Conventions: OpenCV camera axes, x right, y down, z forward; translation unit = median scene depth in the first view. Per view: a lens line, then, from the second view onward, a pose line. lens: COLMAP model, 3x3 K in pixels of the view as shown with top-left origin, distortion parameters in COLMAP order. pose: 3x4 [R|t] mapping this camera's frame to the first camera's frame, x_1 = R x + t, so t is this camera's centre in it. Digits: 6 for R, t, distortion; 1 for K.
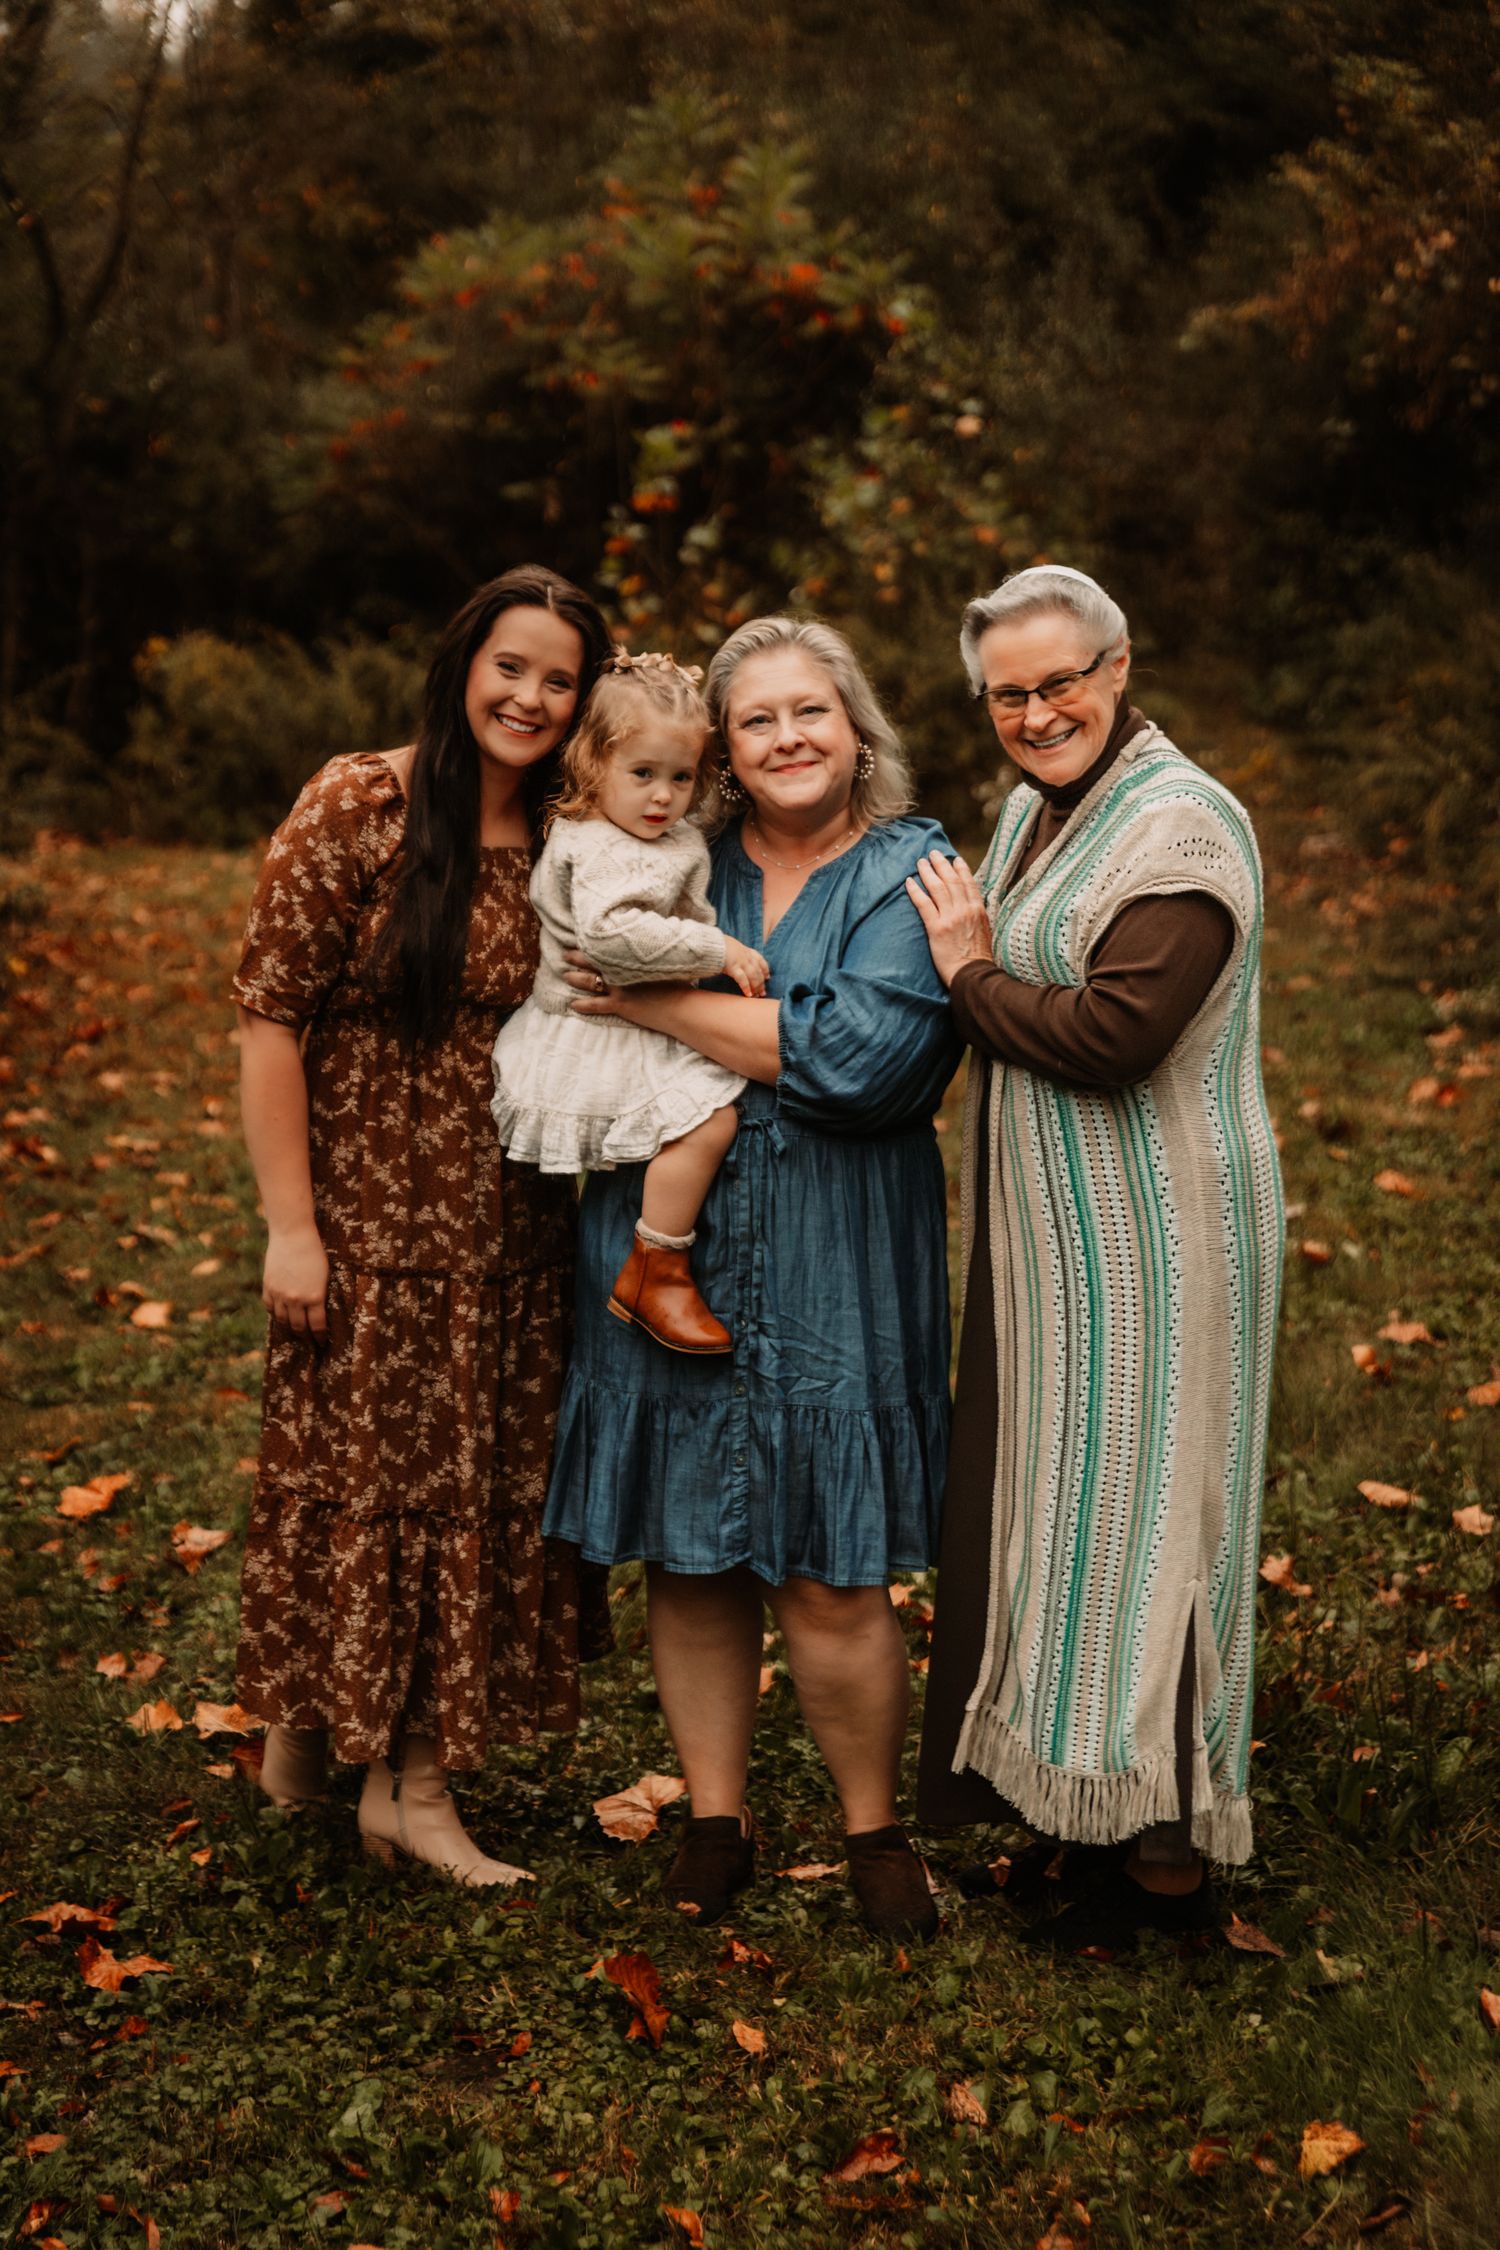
lens RADIAL K [[3639.5, 0, 704.6], [0, 3639.5, 1126.5], [0, 0, 1]] dist [0.012691, -0.064522]
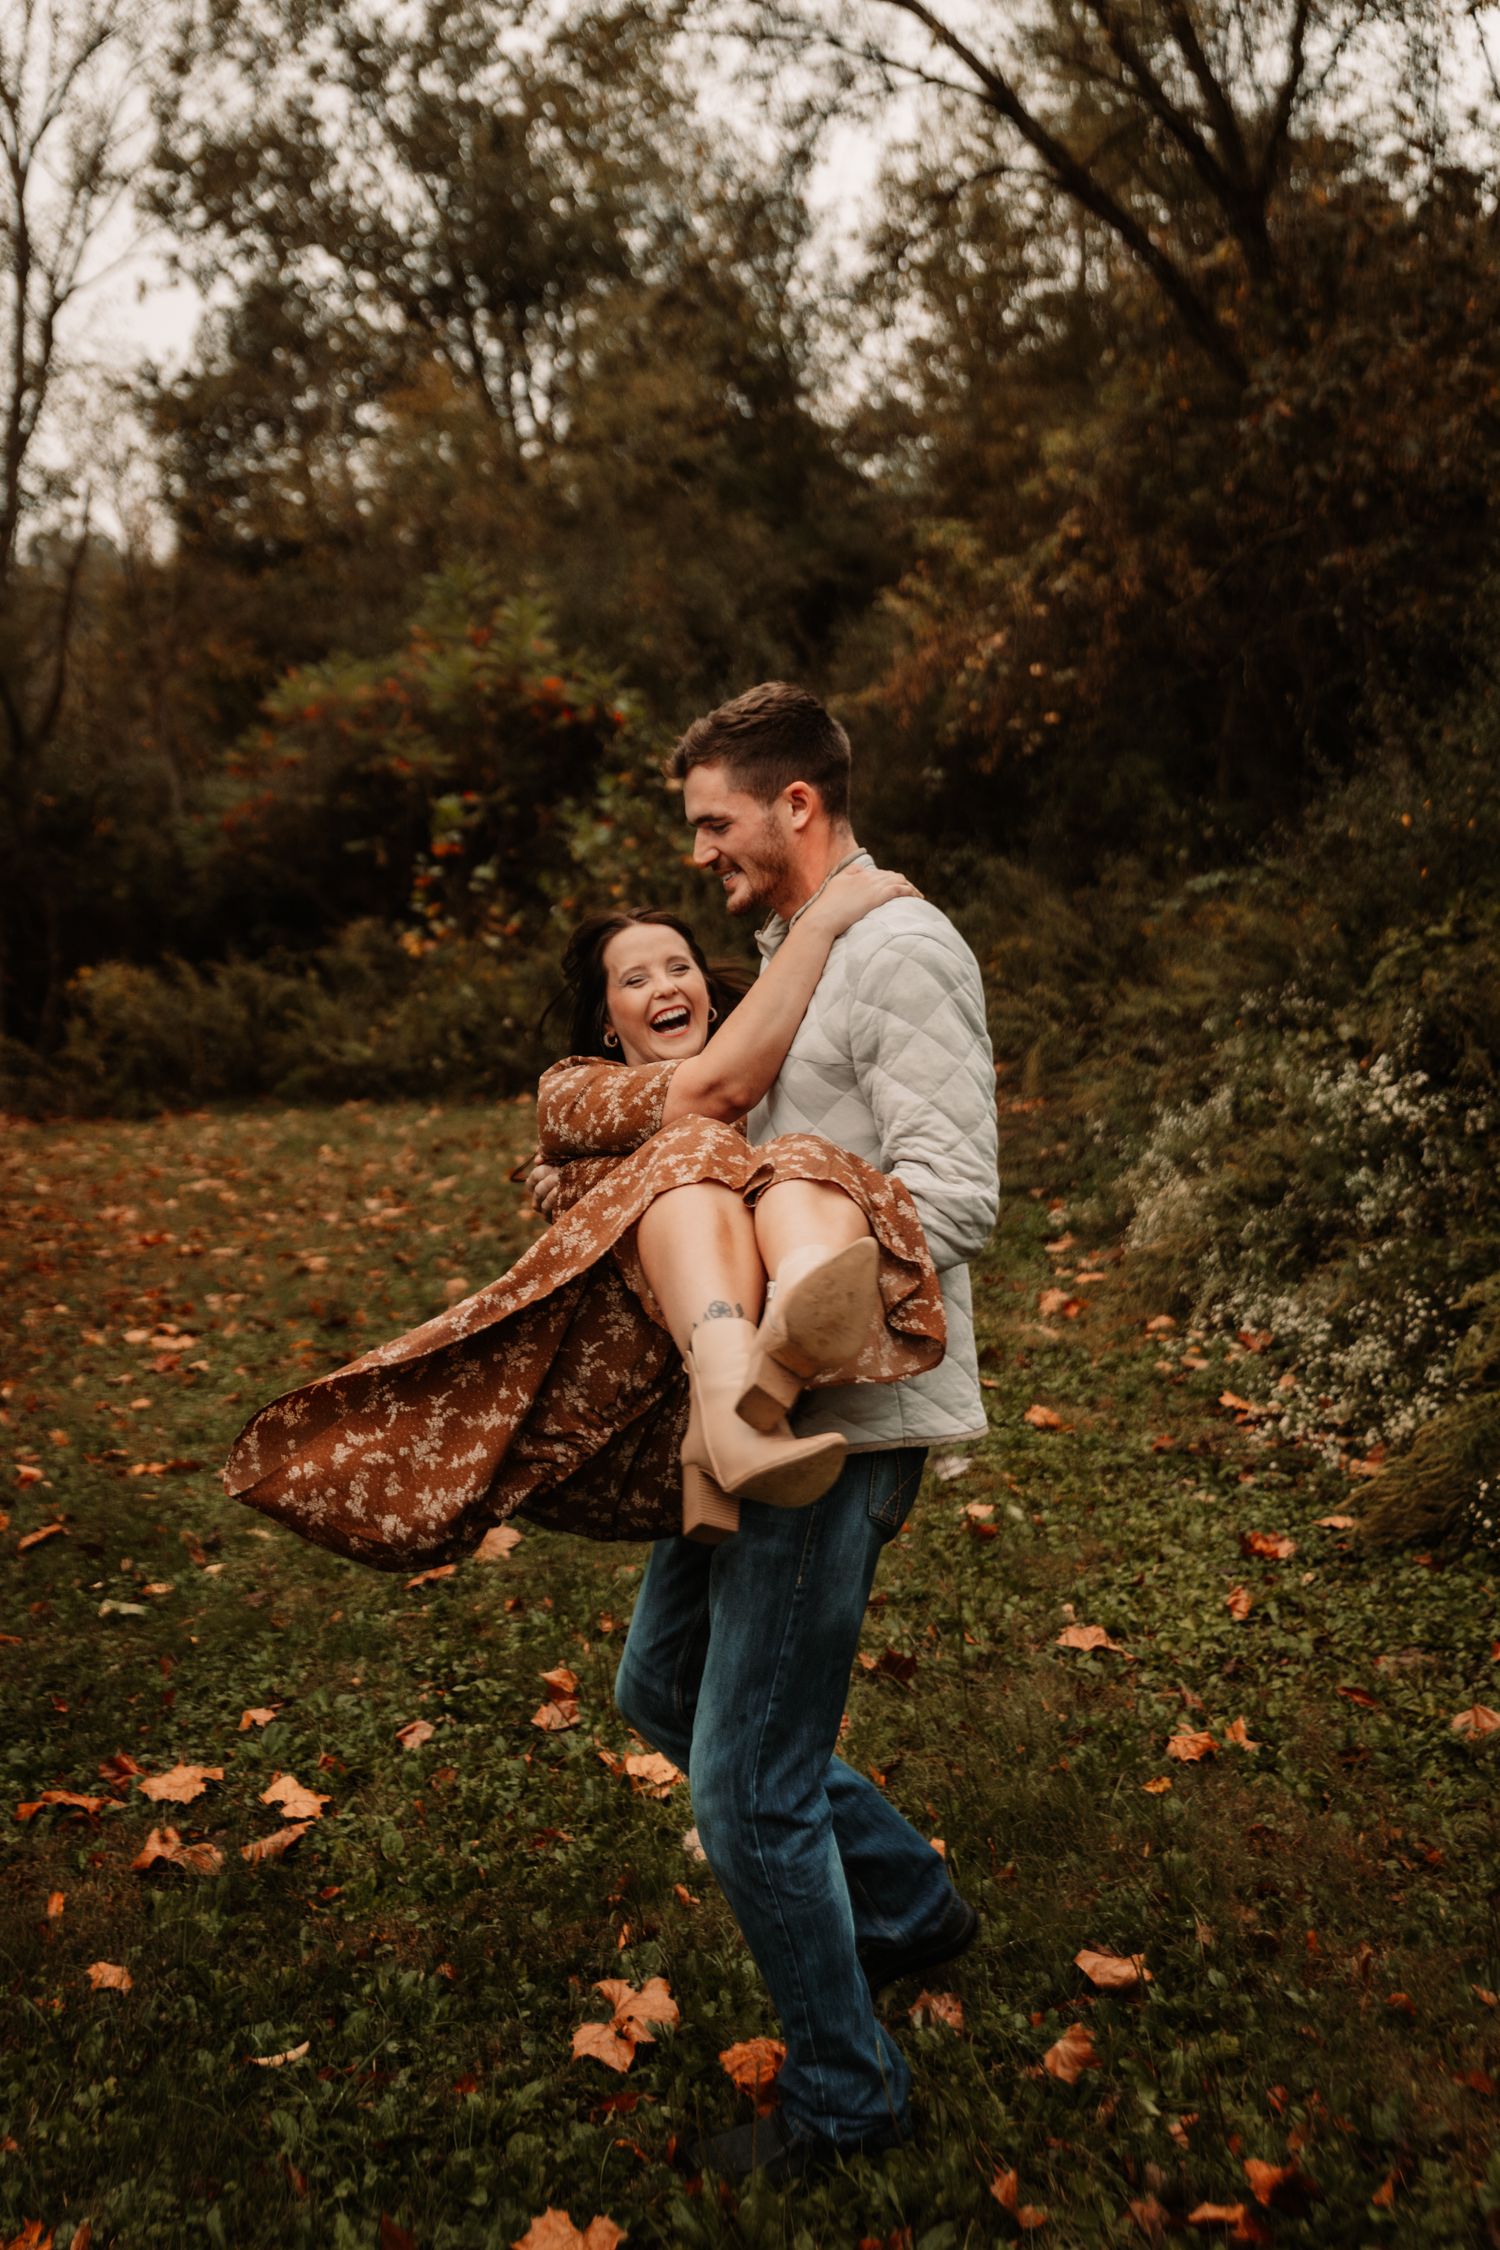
lens RADIAL K [[2221.3, 0, 711.6], [0, 2221.3, 1116.1], [0, 0, 1]] dist [0.007918, -0.010150]
pose [[0.996060, -0.058783, 0.066407, 0.021490], [0.061995, 0.996951, -0.047393, -0.021850], [-0.063419, 0.051323, 0.996666, 0.142468]]
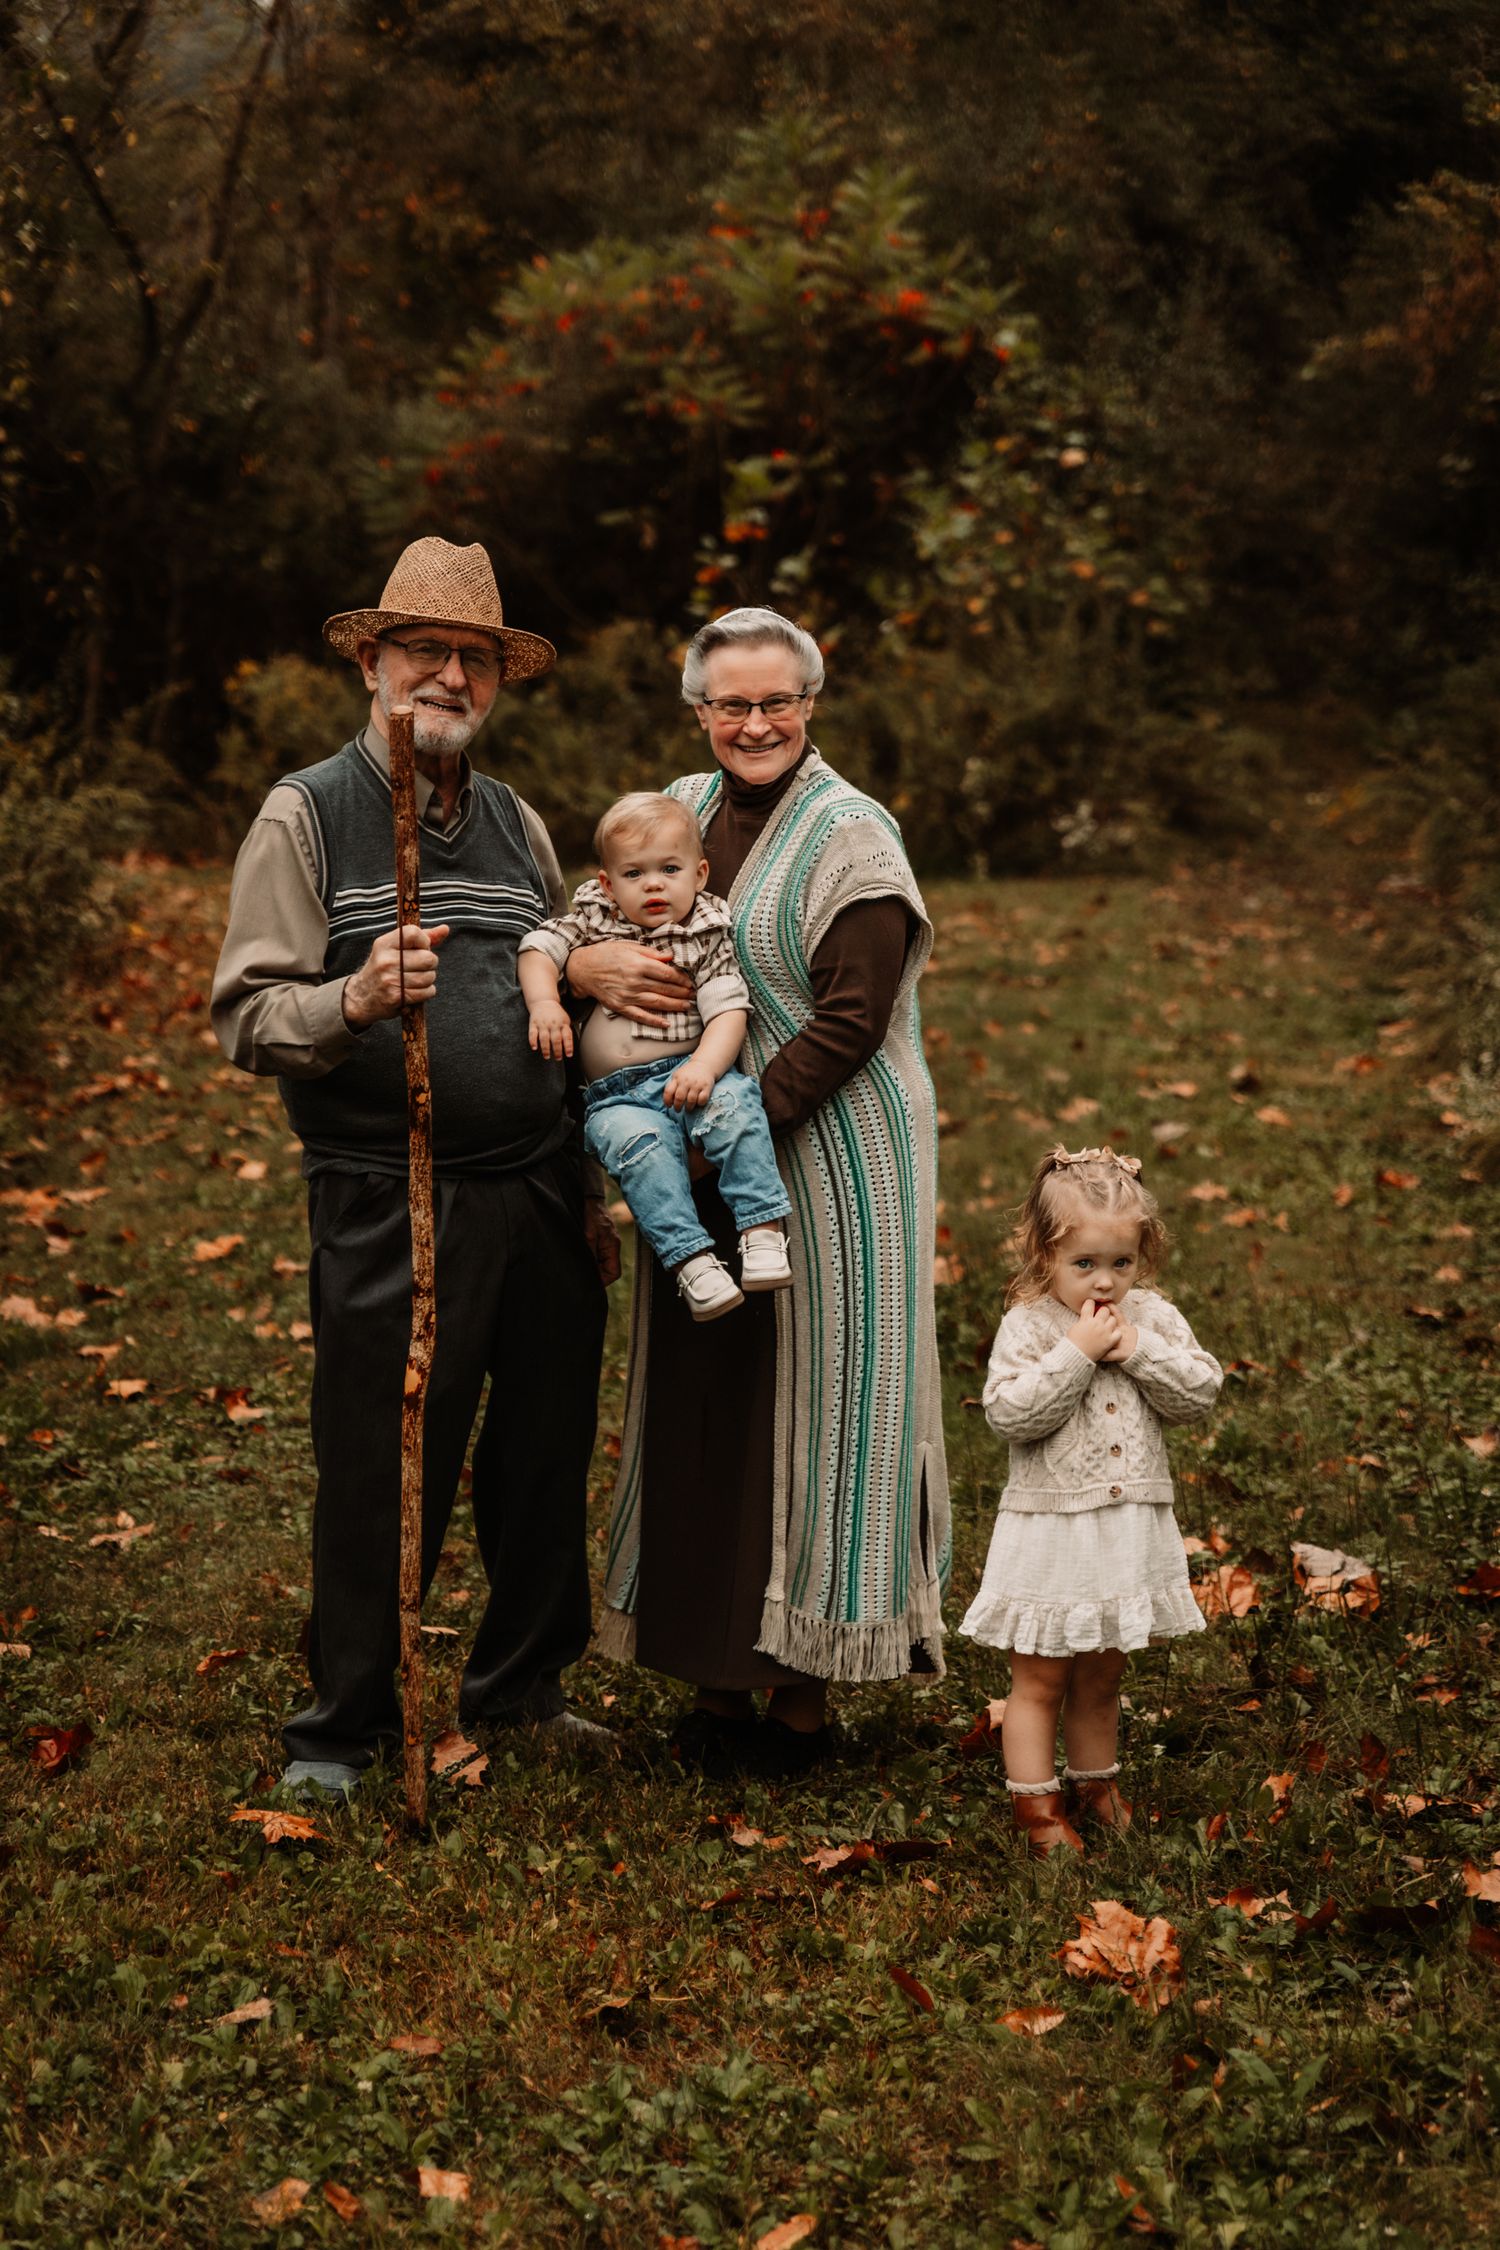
lens RADIAL K [[4637.5, 0, 671.5], [0, 4637.5, 1166.4], [0, 0, 1]] dist [0.009002, -0.388354]
pose [[0.998570, 0.018725, -0.050077, 0.029585], [-0.020168, 0.999391, -0.028465, 0.034924], [0.049513, 0.029434, 0.998340, -0.238468]]
